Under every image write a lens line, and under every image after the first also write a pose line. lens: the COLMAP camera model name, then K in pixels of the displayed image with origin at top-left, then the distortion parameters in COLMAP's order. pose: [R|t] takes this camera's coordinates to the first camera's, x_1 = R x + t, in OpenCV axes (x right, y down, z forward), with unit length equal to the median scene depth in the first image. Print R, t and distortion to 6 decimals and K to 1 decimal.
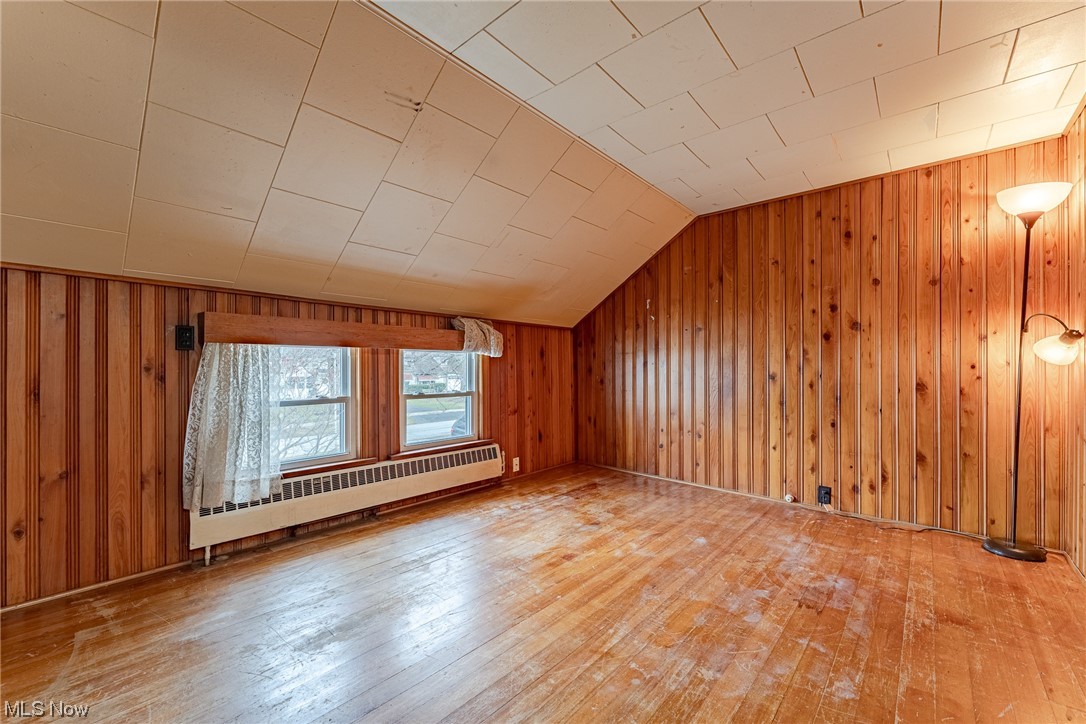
lens RADIAL K [[442.5, 0, 536.5], [0, 442.5, 362.1], [0, 0, 1]] dist [-0.001919, -0.000289]
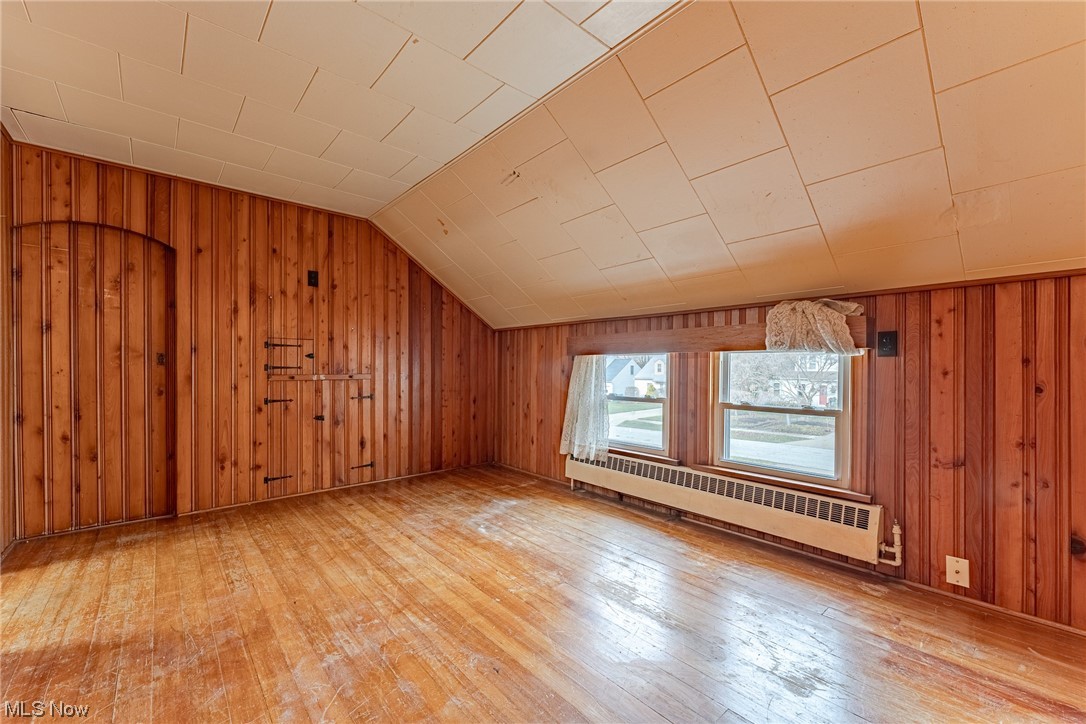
lens RADIAL K [[442.5, 0, 535.6], [0, 442.5, 370.4], [0, 0, 1]] dist [-0.001919, -0.000289]
pose [[-0.133053, -0.002472, -0.991106, 0.750112], [0.000033, 0.999997, -0.002498, 0.012670], [0.991109, -0.000366, -0.133053, 0.889635]]
